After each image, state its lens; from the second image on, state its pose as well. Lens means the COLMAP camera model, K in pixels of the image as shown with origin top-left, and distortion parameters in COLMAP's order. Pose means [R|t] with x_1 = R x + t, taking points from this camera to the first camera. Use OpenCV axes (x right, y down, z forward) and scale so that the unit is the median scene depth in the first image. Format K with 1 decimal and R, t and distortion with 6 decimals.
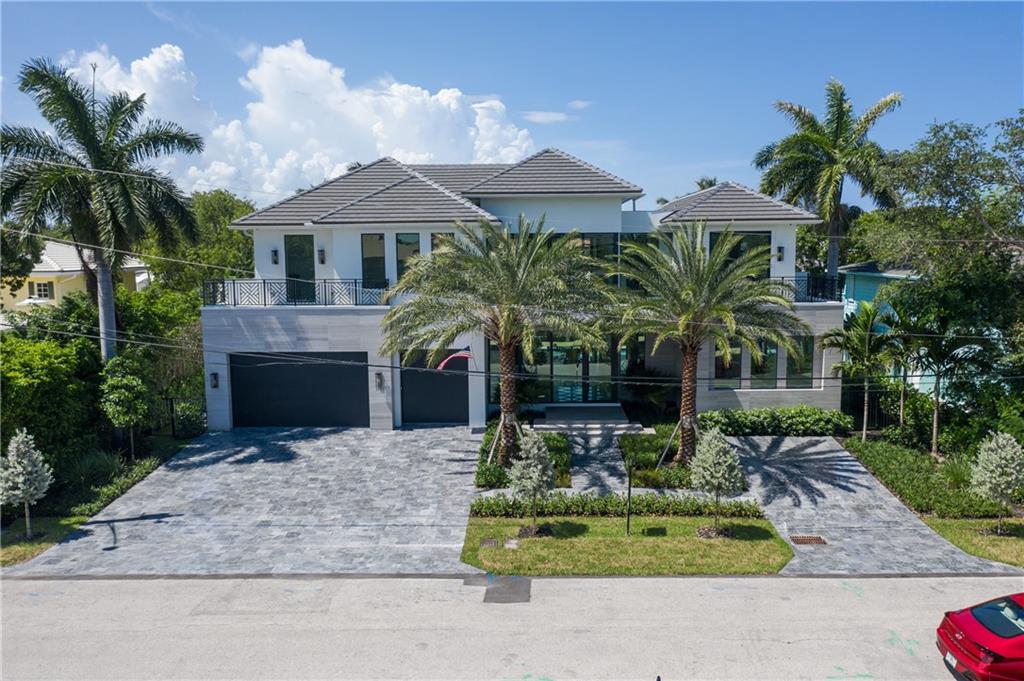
lens RADIAL K [[822.3, 0, 531.0], [0, 822.3, 342.0], [0, 0, 1]] dist [-0.007790, 0.010545]
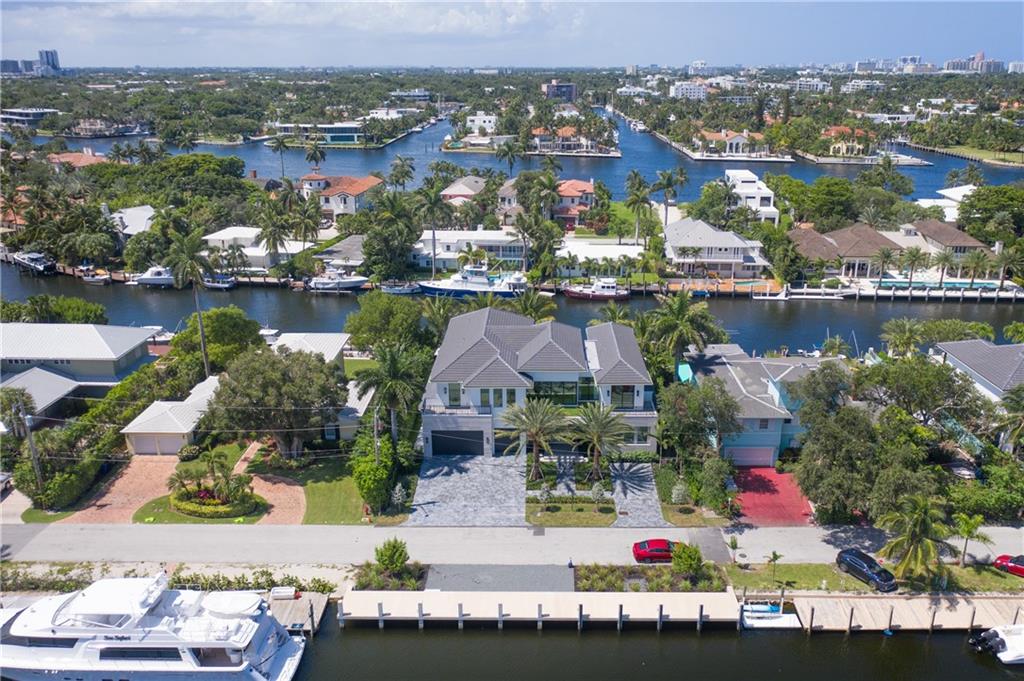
lens RADIAL K [[822.3, 0, 531.0], [0, 822.3, 342.0], [0, 0, 1]] dist [-0.007790, 0.010545]
pose [[0.999985, 0.005454, -0.000240, -0.054905], [-0.005281, 0.977559, 0.210596, -1.117913], [0.001384, -0.210592, 0.977573, -2.102350]]
